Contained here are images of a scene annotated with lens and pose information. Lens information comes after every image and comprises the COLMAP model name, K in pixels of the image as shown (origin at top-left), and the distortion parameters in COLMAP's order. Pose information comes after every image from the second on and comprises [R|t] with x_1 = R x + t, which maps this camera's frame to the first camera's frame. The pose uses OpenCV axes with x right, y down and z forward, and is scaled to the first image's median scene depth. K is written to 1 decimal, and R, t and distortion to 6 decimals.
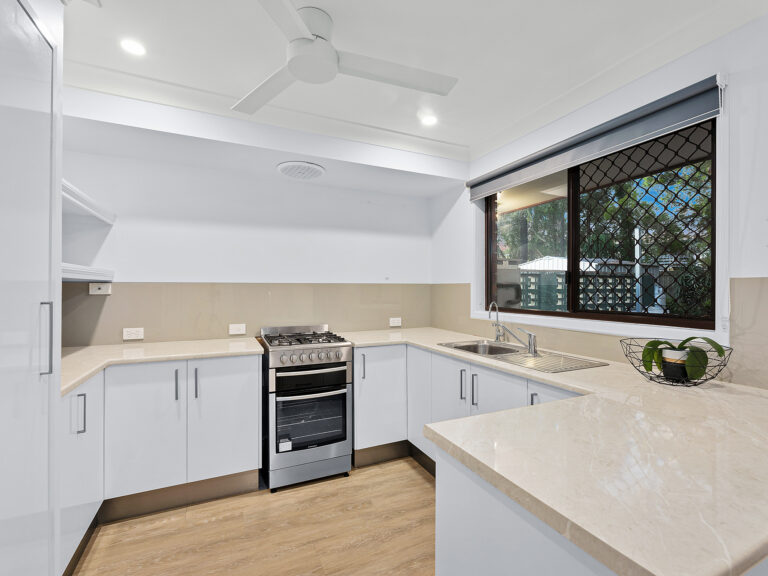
lens RADIAL K [[347.0, 0, 381.5], [0, 347.0, 291.1], [0, 0, 1]] dist [-0.001161, -0.000136]
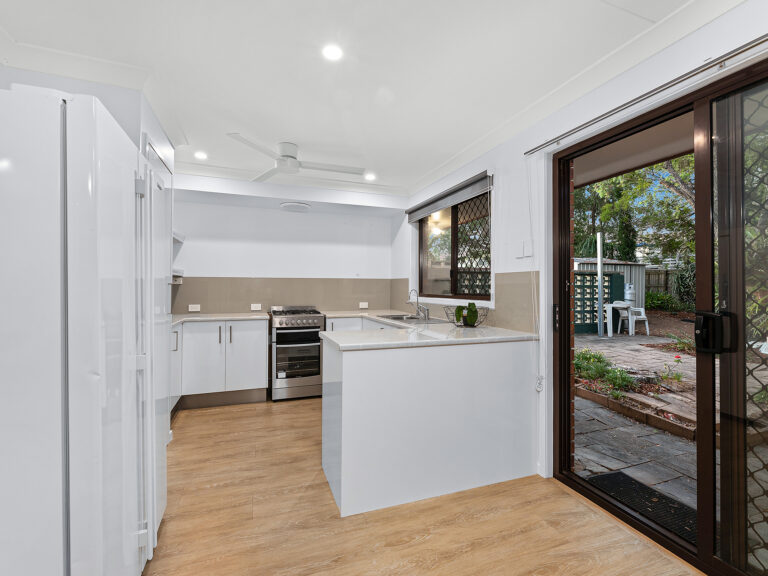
lens RADIAL K [[349.4, 0, 381.1], [0, 349.4, 287.2], [0, 0, 1]] dist [0.001946, 0.000173]
pose [[0.996388, 0.002350, -0.084890, 0.337704], [-0.003151, 0.999952, -0.009303, 0.039724], [0.084864, 0.009537, 0.996347, -0.633336]]
